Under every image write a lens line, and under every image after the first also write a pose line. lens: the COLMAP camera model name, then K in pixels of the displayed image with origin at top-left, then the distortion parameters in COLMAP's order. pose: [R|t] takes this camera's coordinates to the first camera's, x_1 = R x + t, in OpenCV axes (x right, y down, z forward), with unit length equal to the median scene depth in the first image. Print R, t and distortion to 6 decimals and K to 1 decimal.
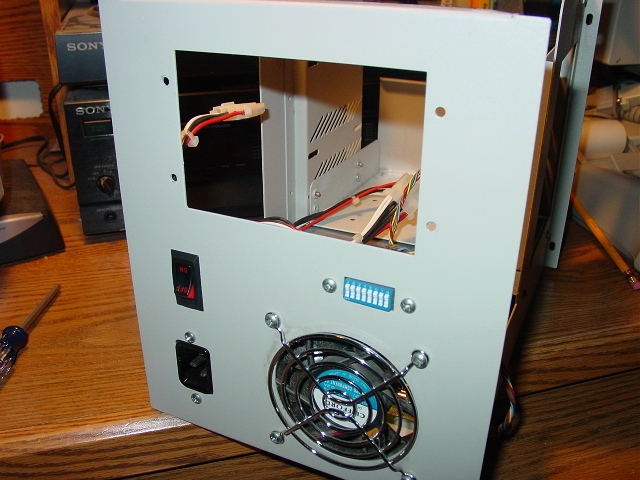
lens RADIAL K [[654.4, 0, 320.0], [0, 654.4, 240.0], [0, 0, 1]] dist [-0.166336, 0.183388]
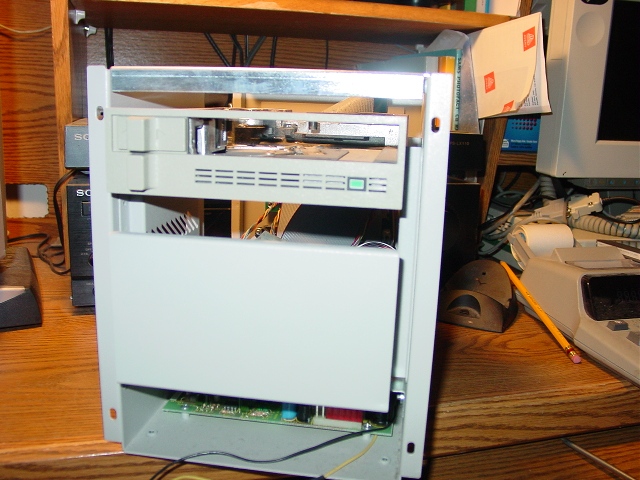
lens RADIAL K [[654.4, 0, 320.0], [0, 654.4, 240.0], [0, 0, 1]] dist [-0.166336, 0.183388]
pose [[0.999611, 0.027732, -0.003025, 0.066766], [-0.027698, 0.973686, -0.226205, 0.145006], [-0.003328, 0.226201, 0.974075, -0.111681]]
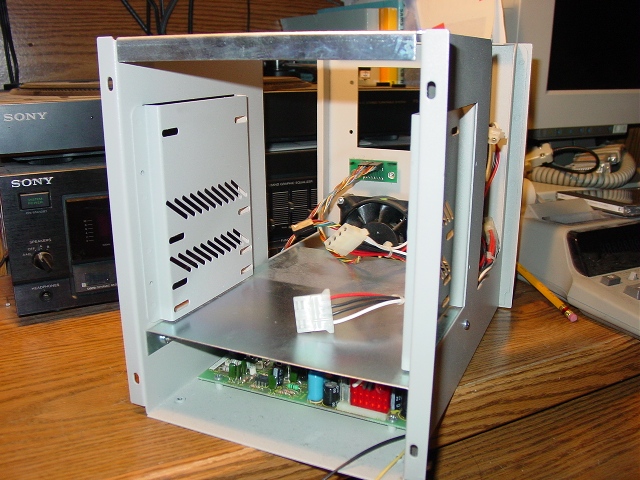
lens RADIAL K [[654.4, 0, 320.0], [0, 654.4, 240.0], [0, 0, 1]] dist [-0.166336, 0.183388]
pose [[0.982109, -0.058168, 0.179105, -0.115026], [0.086275, 0.984394, -0.153382, 0.078314], [-0.167388, 0.166090, 0.971800, 0.004625]]
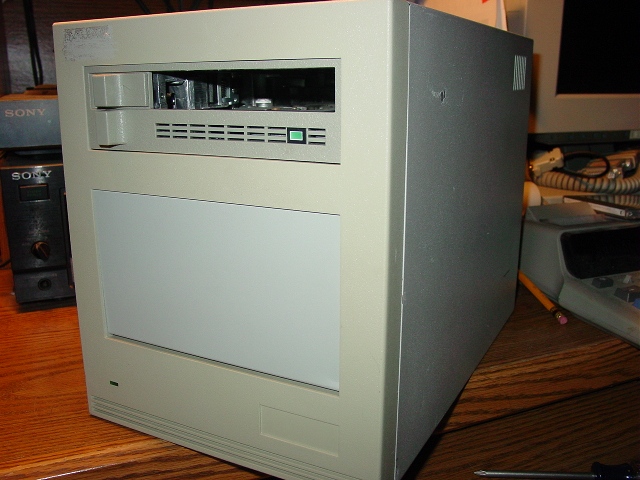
lens RADIAL K [[654.4, 0, 320.0], [0, 654.4, 240.0], [0, 0, 1]] dist [-0.166336, 0.183388]
pose [[0.993936, -0.036188, 0.103838, -0.003853], [0.054659, 0.981967, -0.180976, 0.122099], [-0.095416, 0.185555, 0.977990, -0.019149]]
